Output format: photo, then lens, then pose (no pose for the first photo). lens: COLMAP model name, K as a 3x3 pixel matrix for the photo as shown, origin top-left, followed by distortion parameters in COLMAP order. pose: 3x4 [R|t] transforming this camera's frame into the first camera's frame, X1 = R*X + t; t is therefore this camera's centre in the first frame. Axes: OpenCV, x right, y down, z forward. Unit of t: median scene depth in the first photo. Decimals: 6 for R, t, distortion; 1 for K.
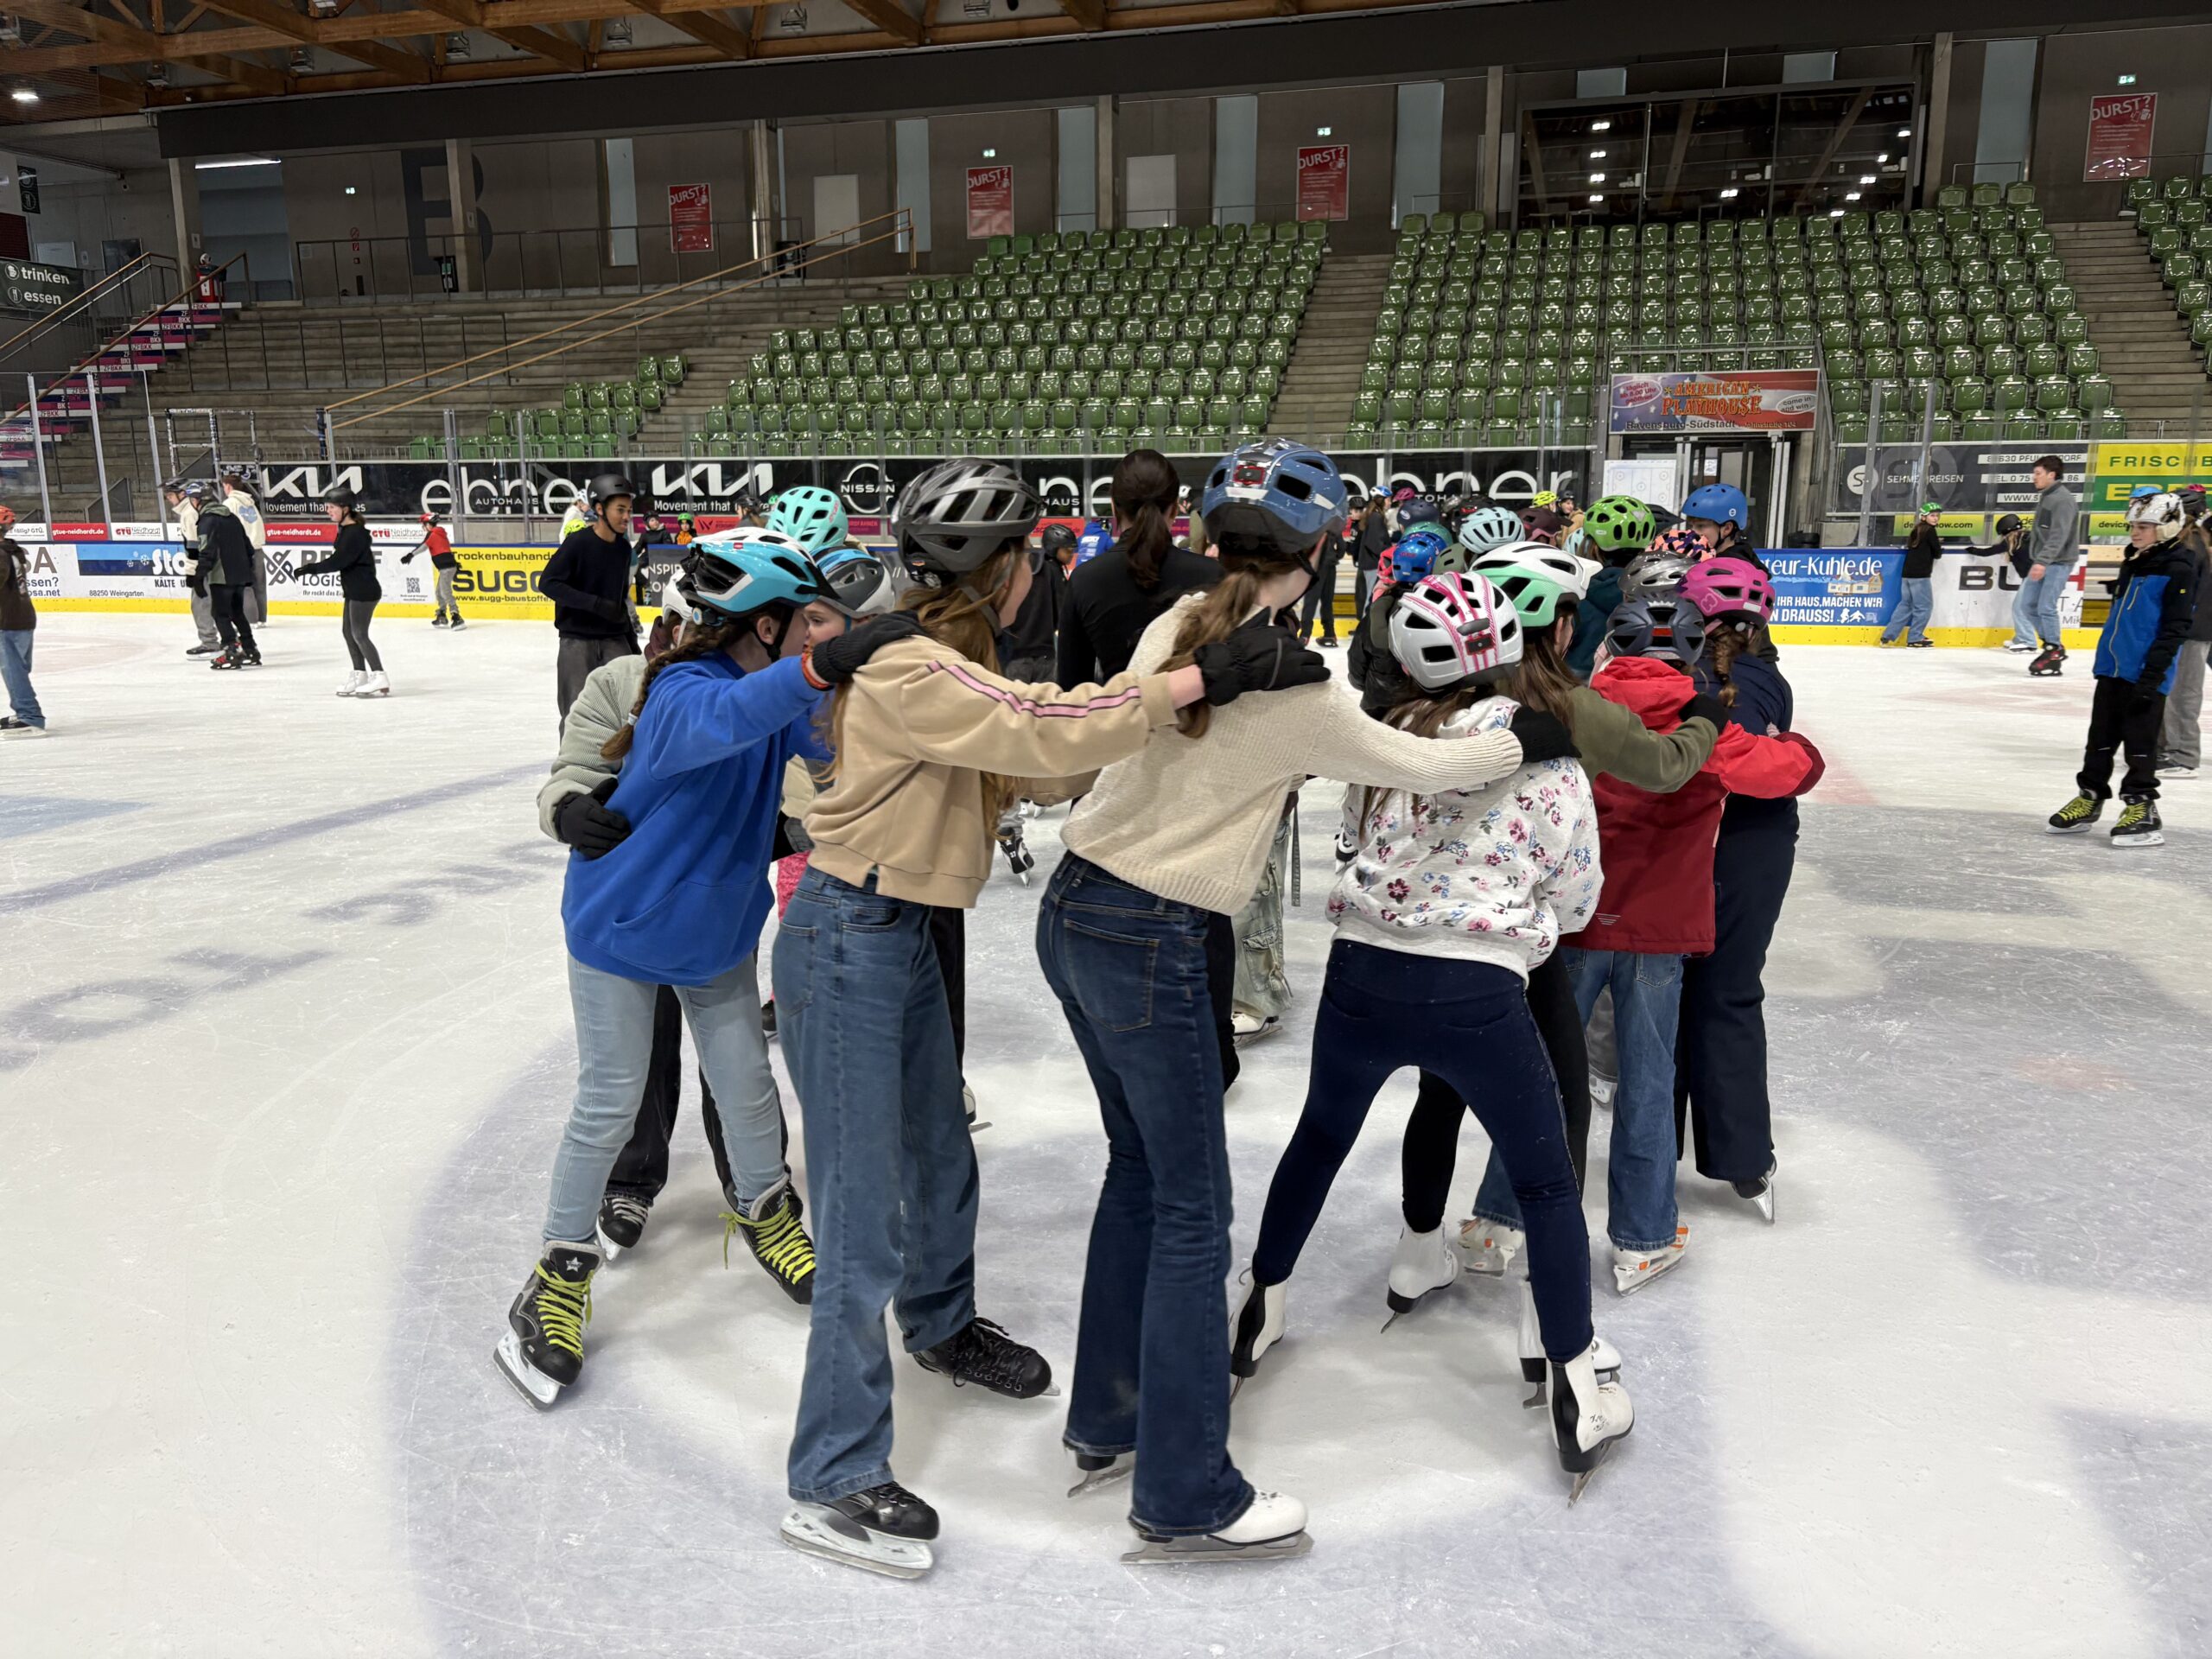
lens RADIAL K [[1659.5, 0, 1101.0], [0, 1659.5, 837.2], [0, 0, 1]] dist [0.030018, -0.024953]
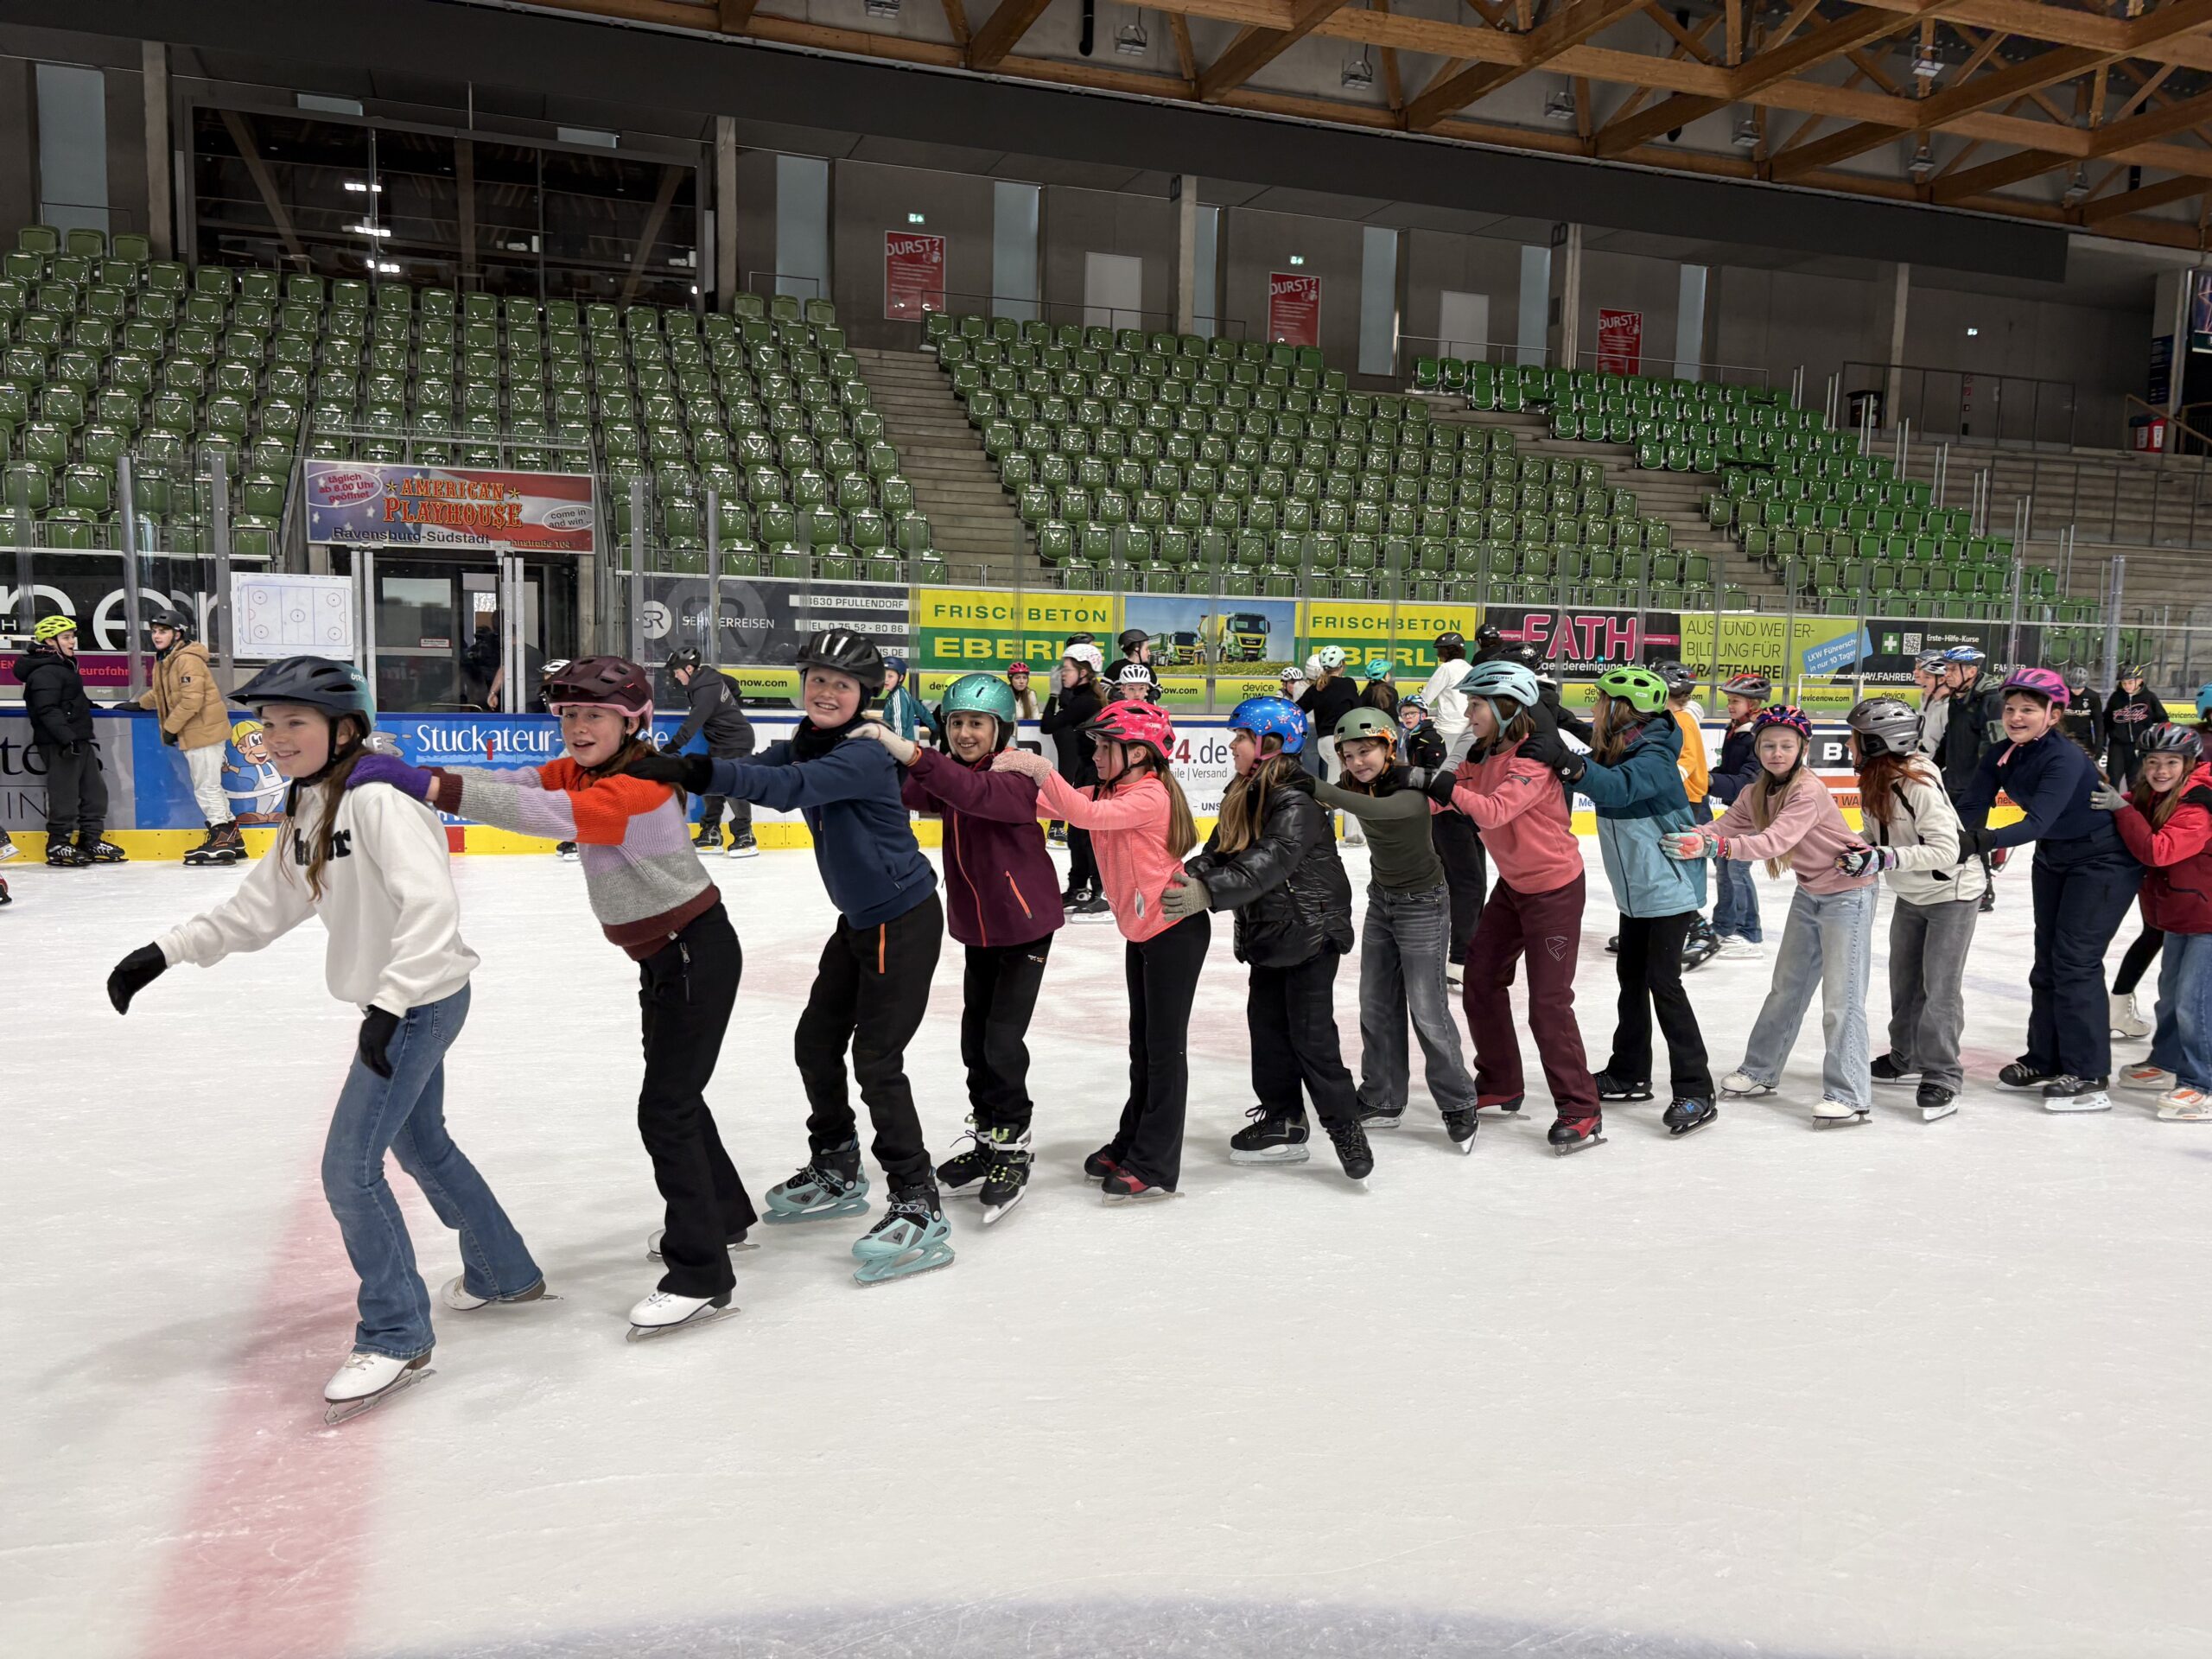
lens RADIAL K [[1659.5, 0, 1106.0], [0, 1659.5, 831.2], [0, 0, 1]] dist [0.030018, -0.024953]
pose [[0.805116, -0.030916, 0.592311, 0.158772], [0.087918, 0.993829, -0.067631, -0.046837], [-0.586565, 0.106525, 0.802866, 0.264113]]
